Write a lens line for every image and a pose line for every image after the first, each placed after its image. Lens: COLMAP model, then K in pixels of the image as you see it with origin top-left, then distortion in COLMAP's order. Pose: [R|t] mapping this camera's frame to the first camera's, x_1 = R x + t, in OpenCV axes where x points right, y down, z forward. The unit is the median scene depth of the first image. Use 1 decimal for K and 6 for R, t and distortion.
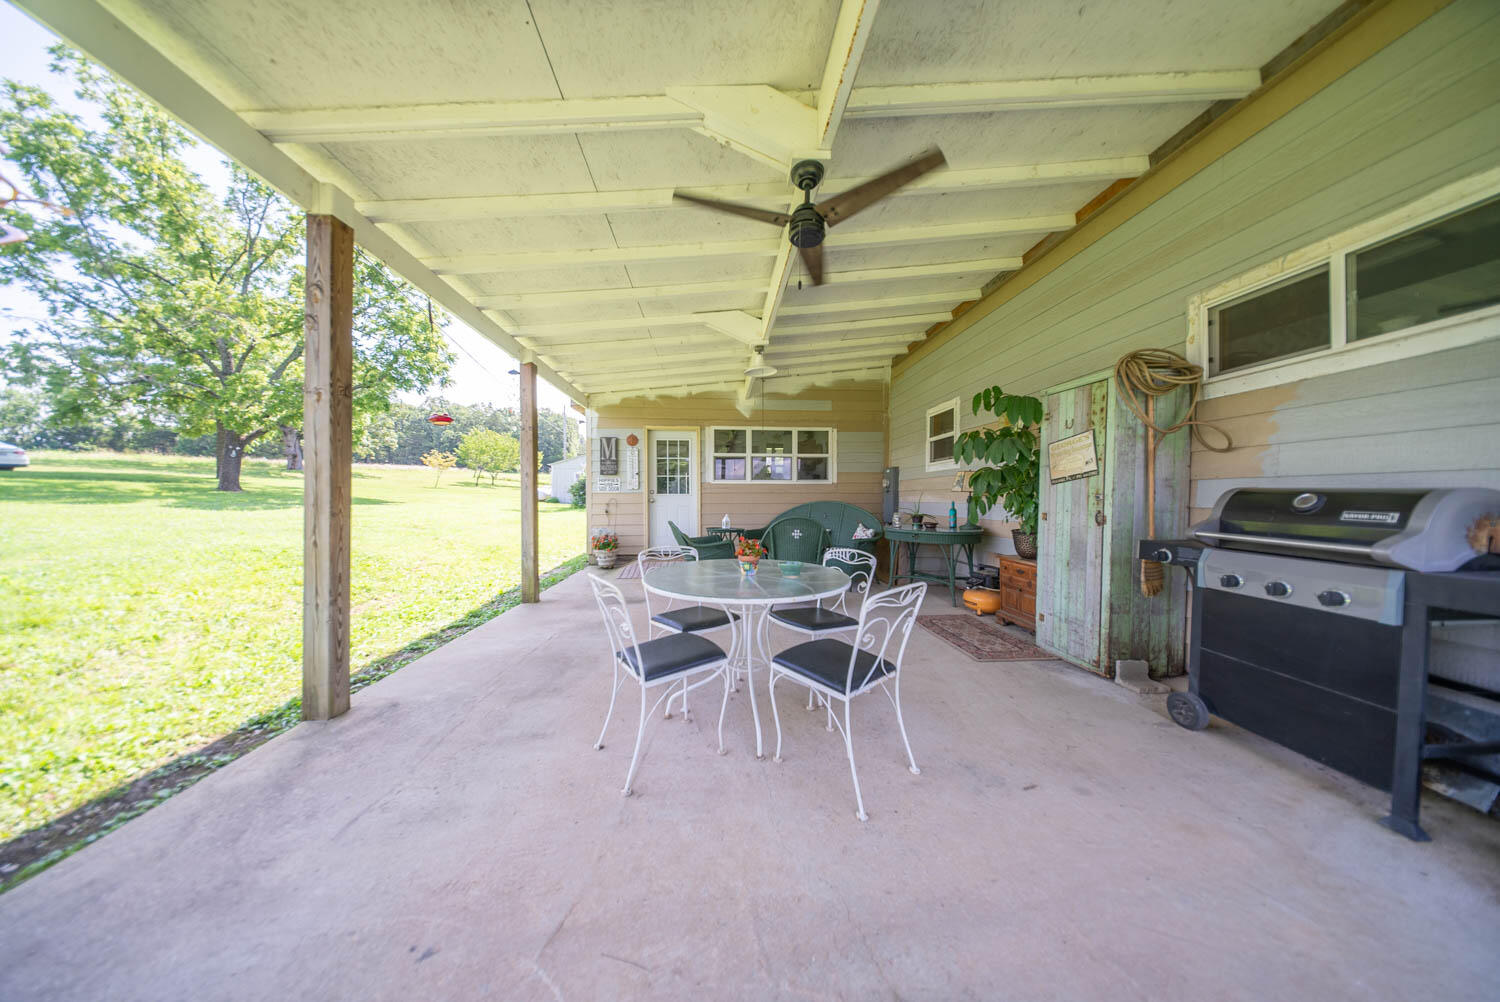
lens RADIAL K [[442.3, 0, 749.1], [0, 442.3, 500.7], [0, 0, 1]] dist [0.000754, -0.001163]
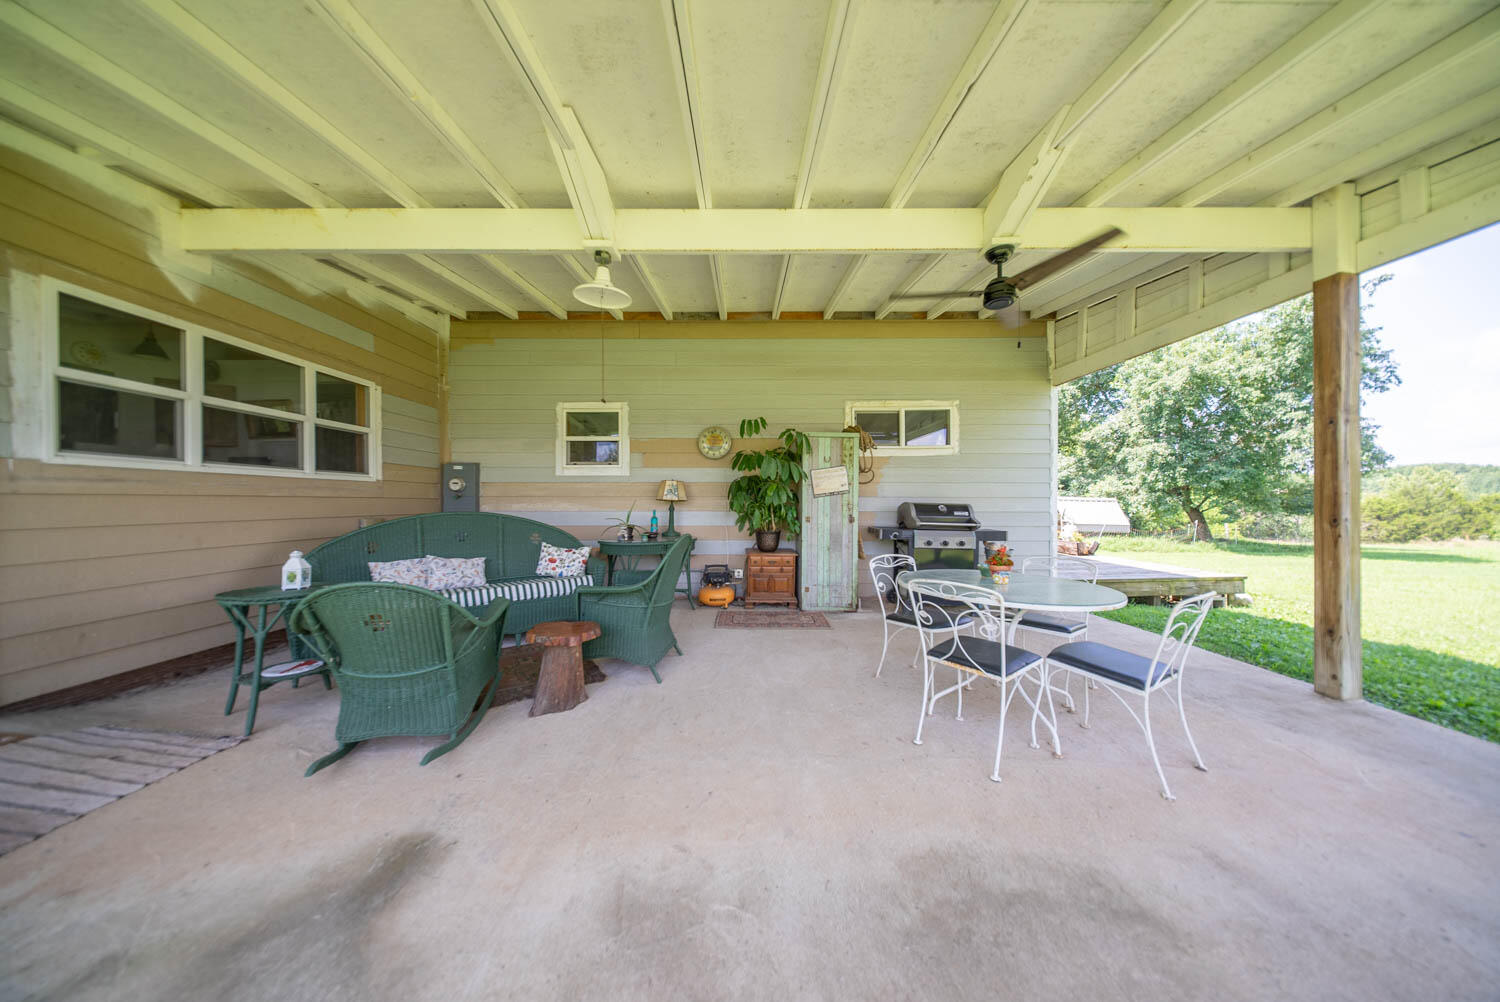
lens RADIAL K [[441.0, 0, 750.0], [0, 441.0, 501.0], [0, 0, 1]] dist [-0.000285, -0.000193]
pose [[0.065737, 0.001176, 0.997836, -0.921667], [0.003723, 0.999992, -0.001424, -0.027717], [-0.997830, 0.003808, 0.065732, 1.279818]]
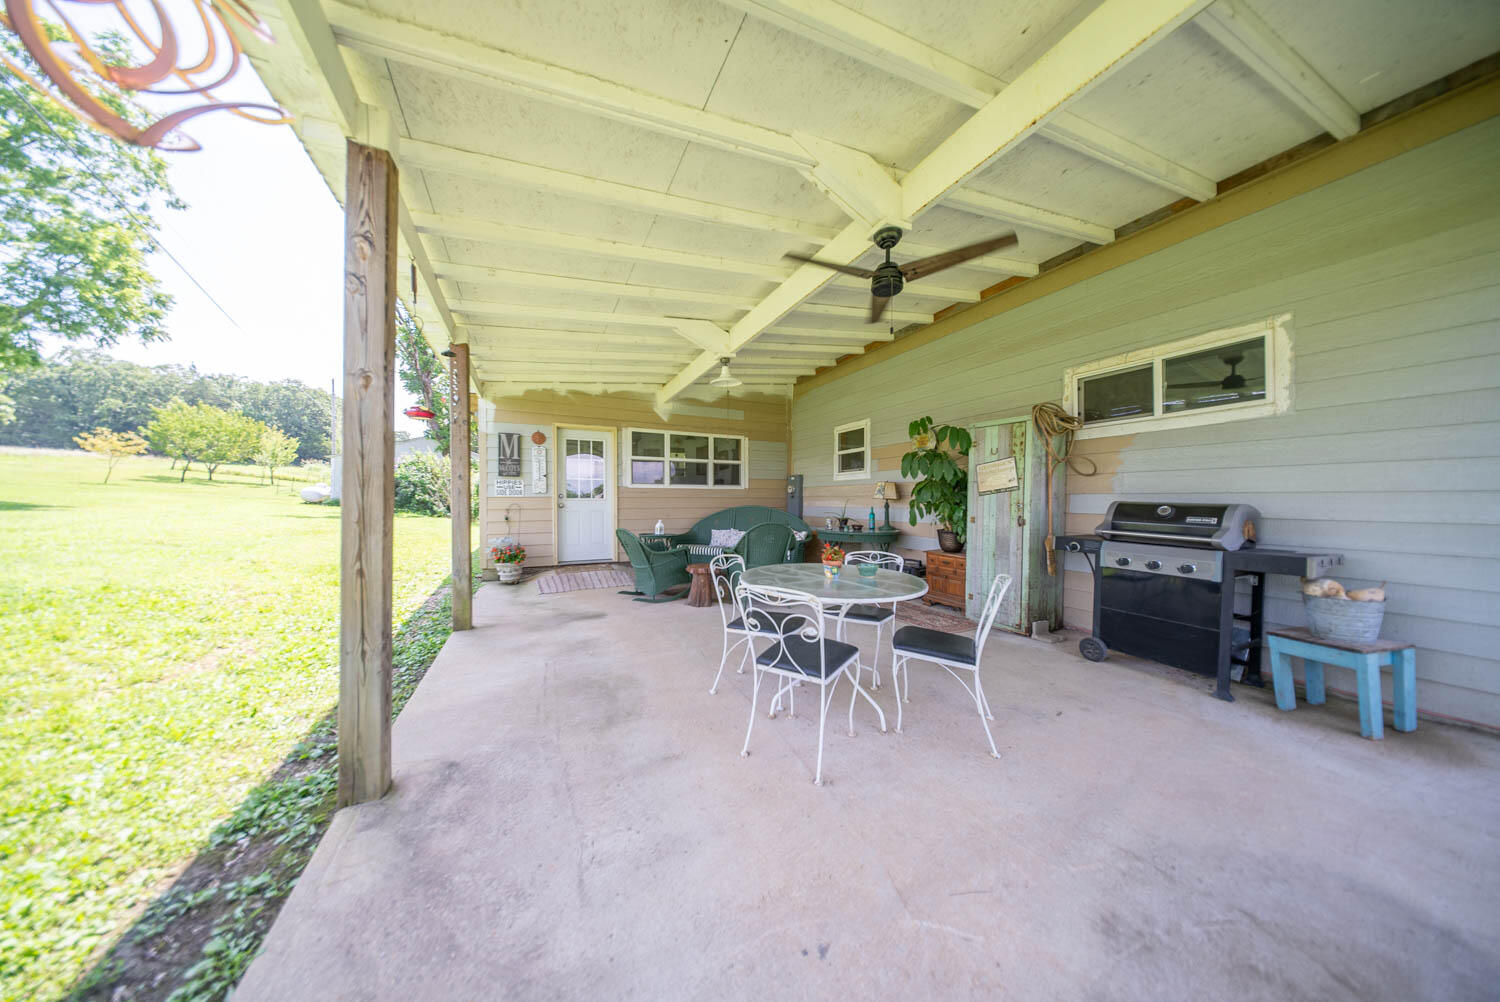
lens RADIAL K [[441.0, 0, 750.0], [0, 441.0, 501.0], [0, 0, 1]] dist [-0.000285, -0.000193]
pose [[0.928873, 0.000895, 0.370398, -0.508226], [-0.000202, 0.999998, -0.001910, -0.020671], [-0.370399, 0.001700, 0.928871, 0.030984]]
